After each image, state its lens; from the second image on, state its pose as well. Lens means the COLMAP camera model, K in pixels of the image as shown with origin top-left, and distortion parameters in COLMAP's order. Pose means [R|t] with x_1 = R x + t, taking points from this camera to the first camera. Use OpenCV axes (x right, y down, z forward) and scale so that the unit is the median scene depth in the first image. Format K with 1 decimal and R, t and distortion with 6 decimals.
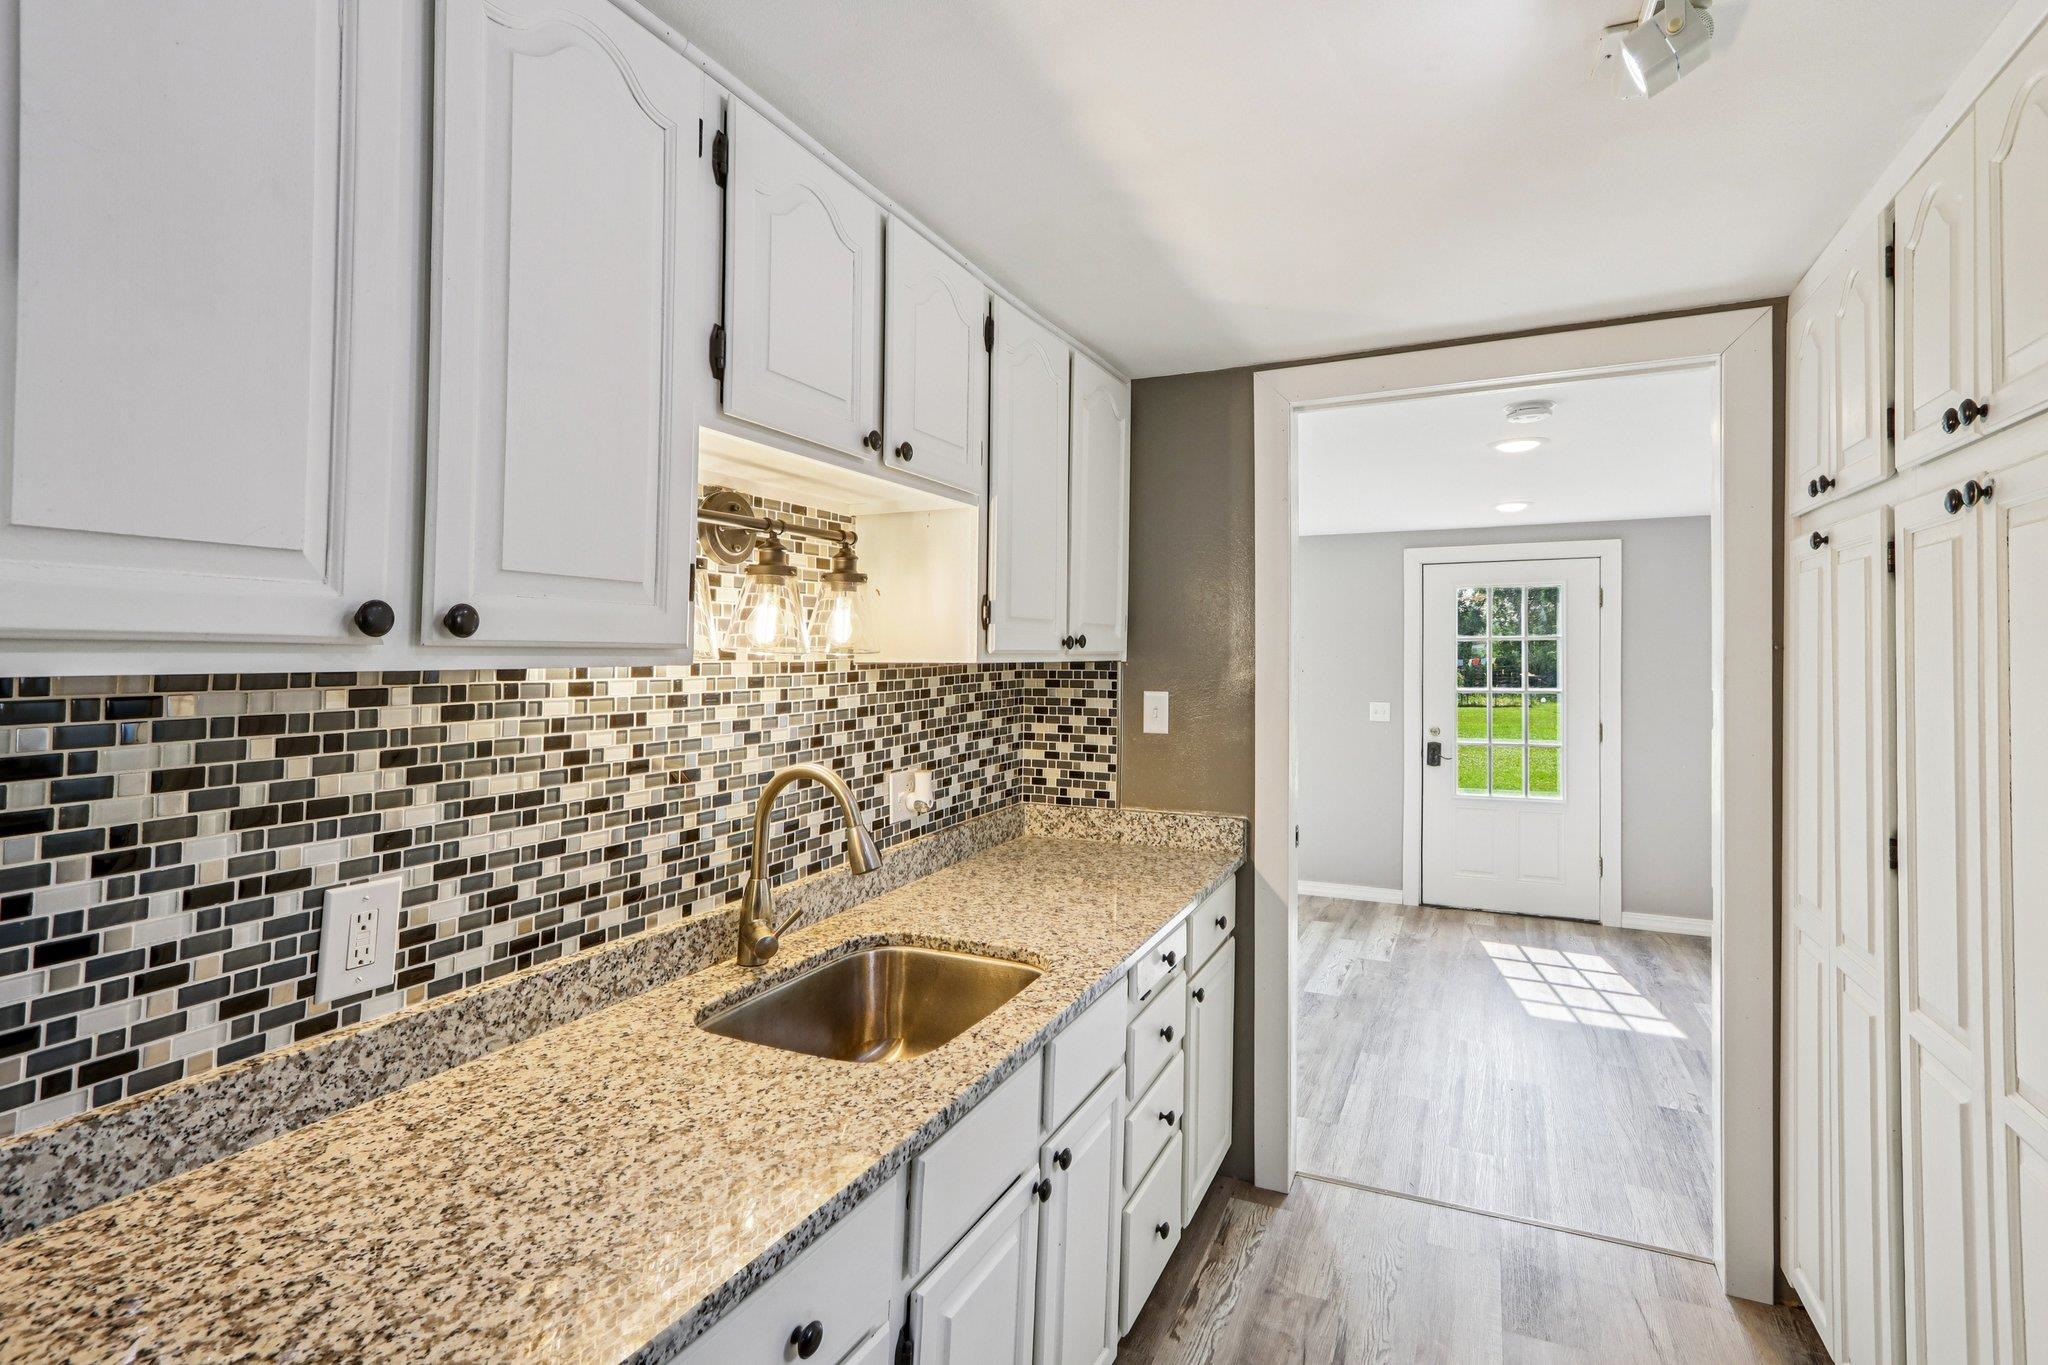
lens RADIAL K [[973.9, 0, 1021.4], [0, 973.9, 674.8], [0, 0, 1]] dist [-0.009950, 0.000554]
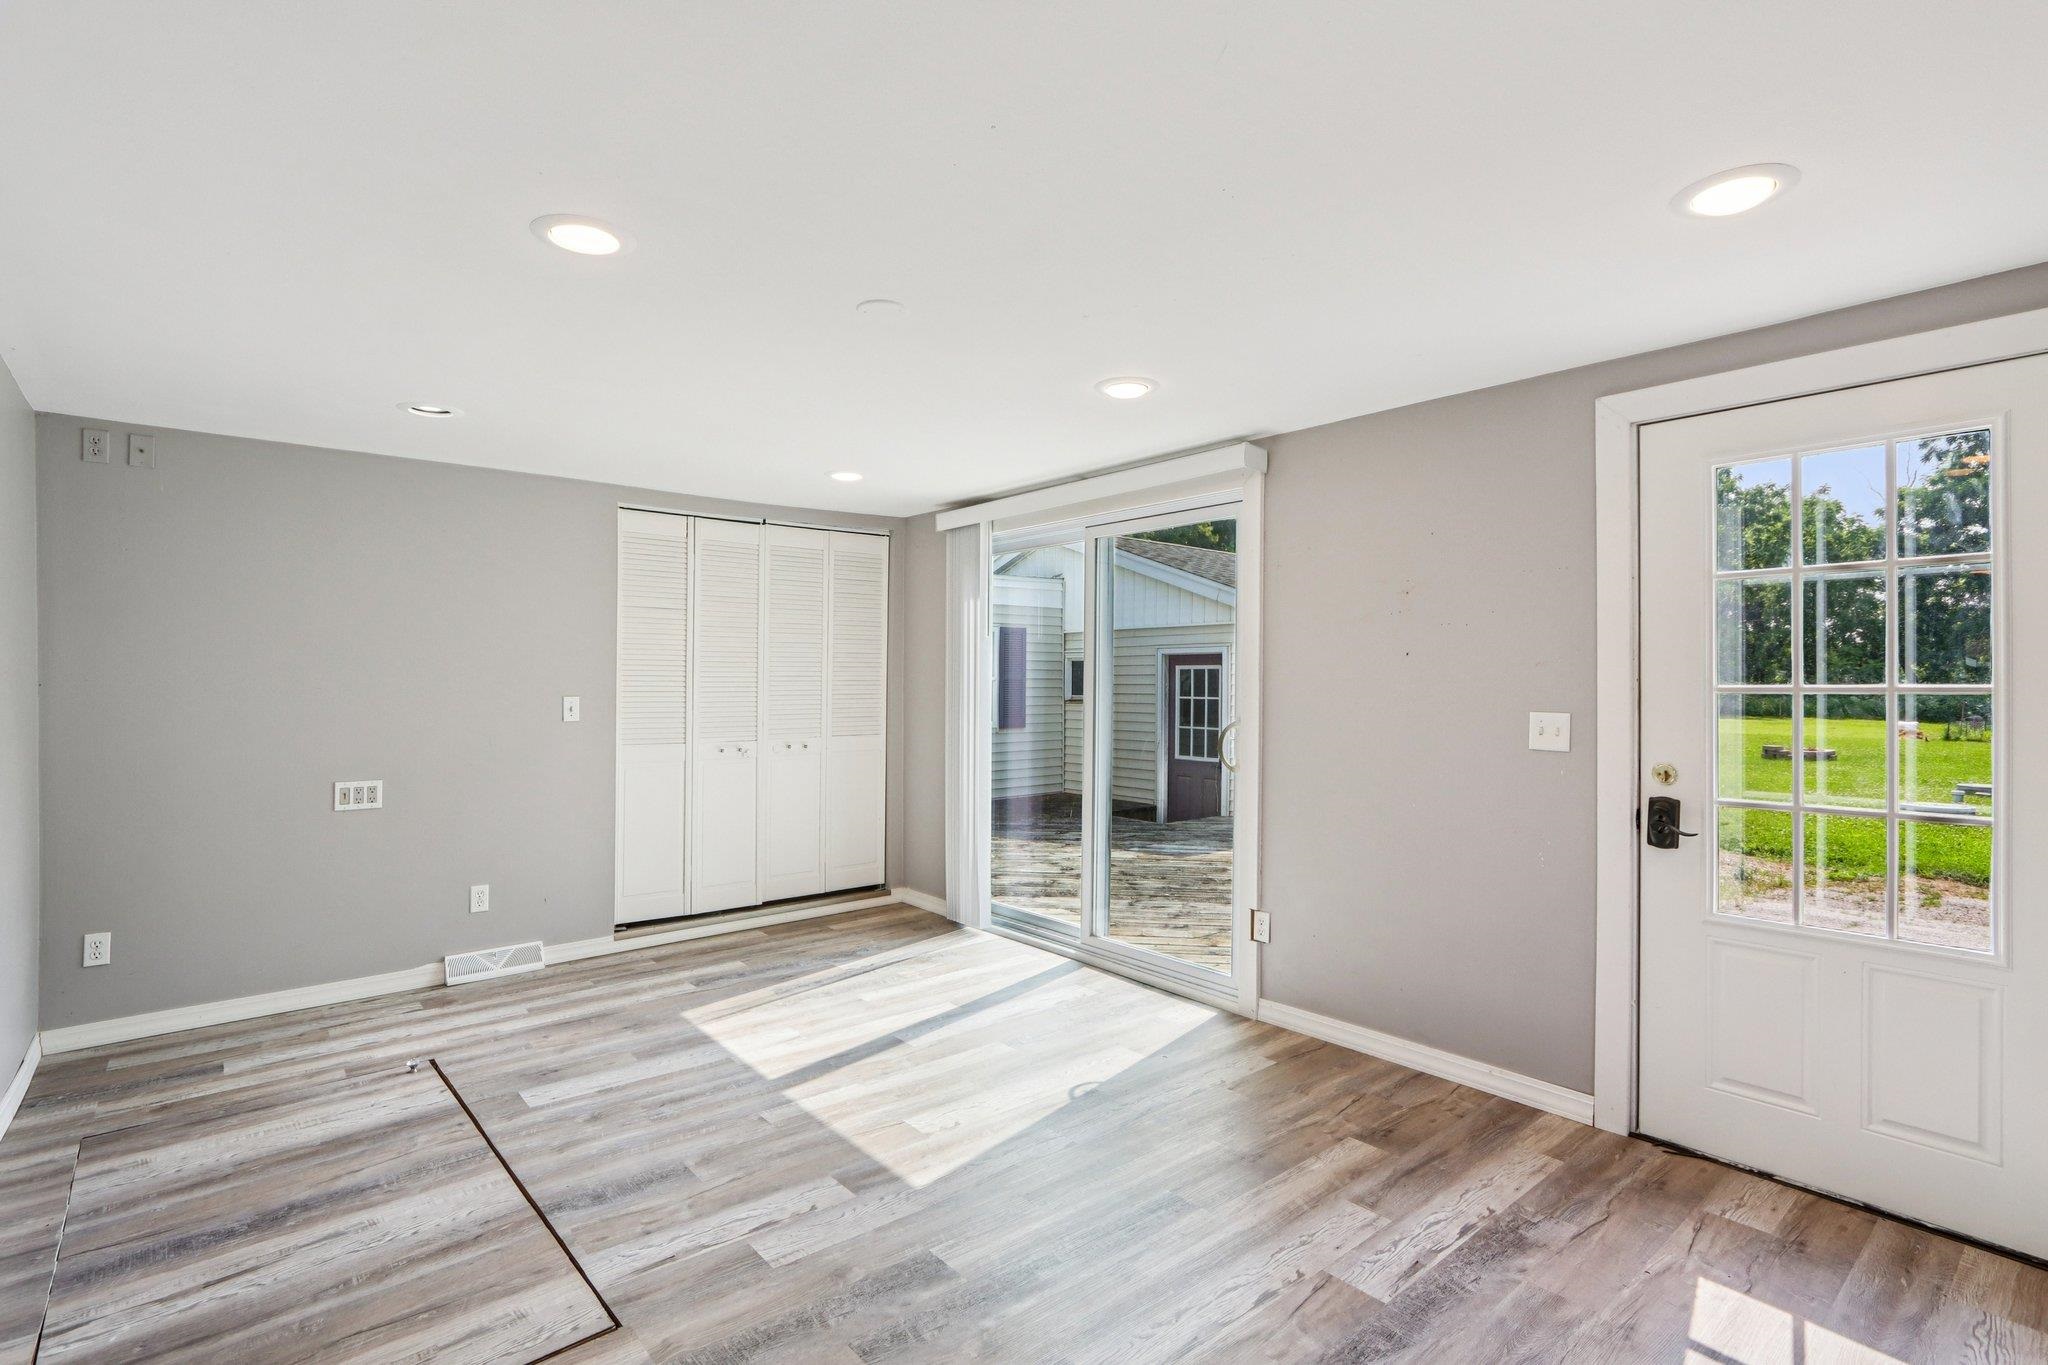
lens RADIAL K [[973.9, 0, 1021.4], [0, 973.9, 674.8], [0, 0, 1]] dist [-0.009950, 0.000554]
pose [[0.908651, -0.001307, -0.417554, 0.949865], [-0.003932, 0.999924, -0.011685, 0.046493], [0.417538, 0.012260, 0.908577, 1.235820]]
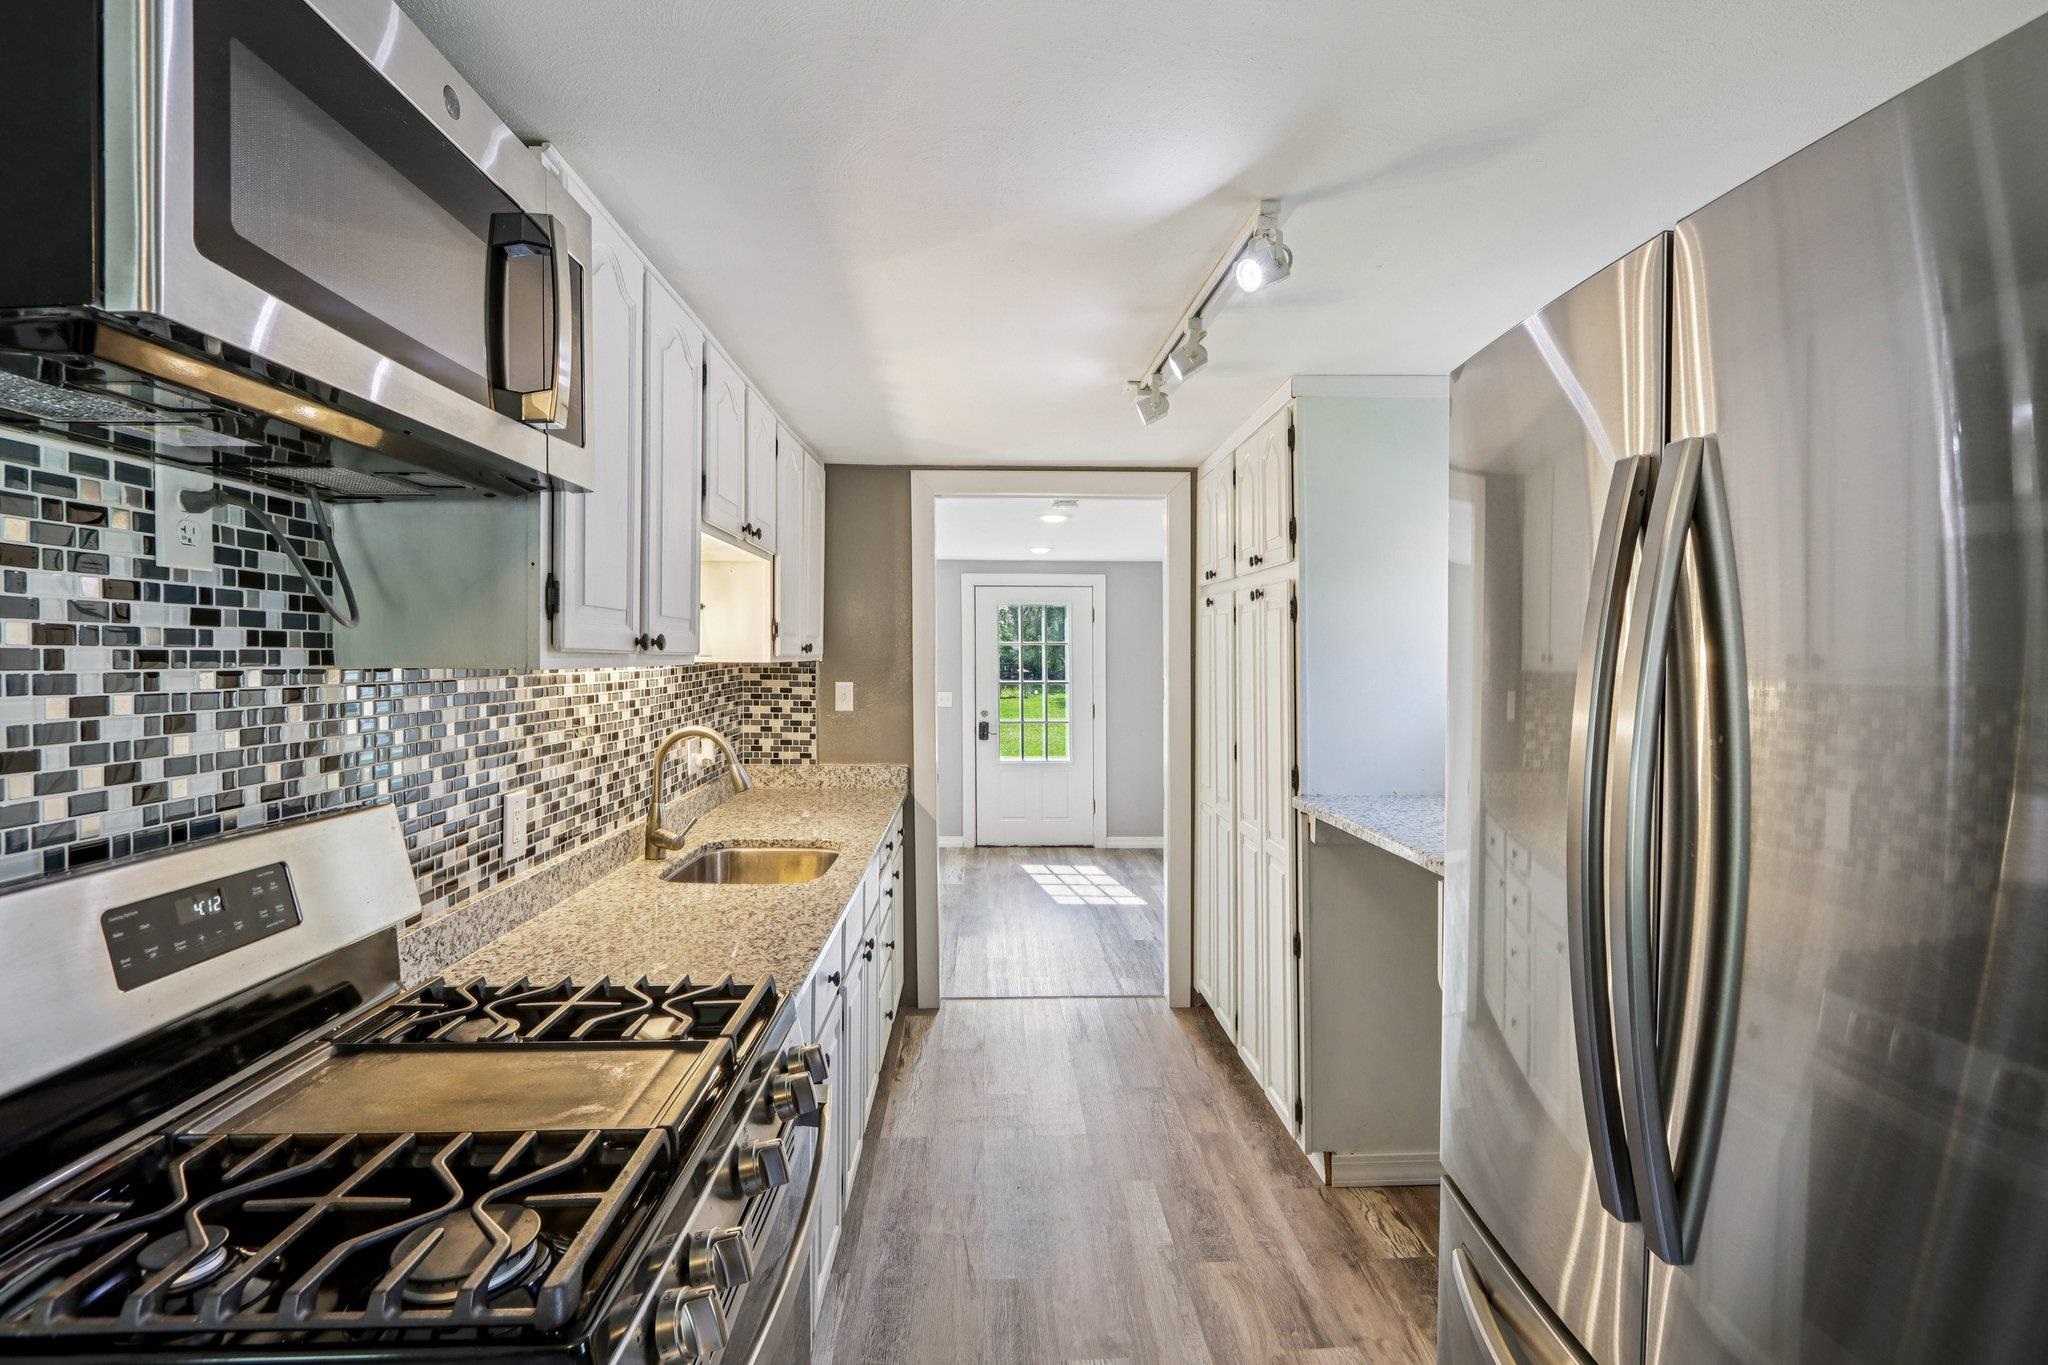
lens RADIAL K [[973.9, 0, 1021.4], [0, 973.9, 674.8], [0, 0, 1]] dist [-0.009950, 0.000554]
pose [[0.885312, -0.002056, 0.464993, -0.403890], [0.000546, 0.999994, 0.003381, 0.002175], [-0.464997, -0.002739, 0.885308, -0.534303]]
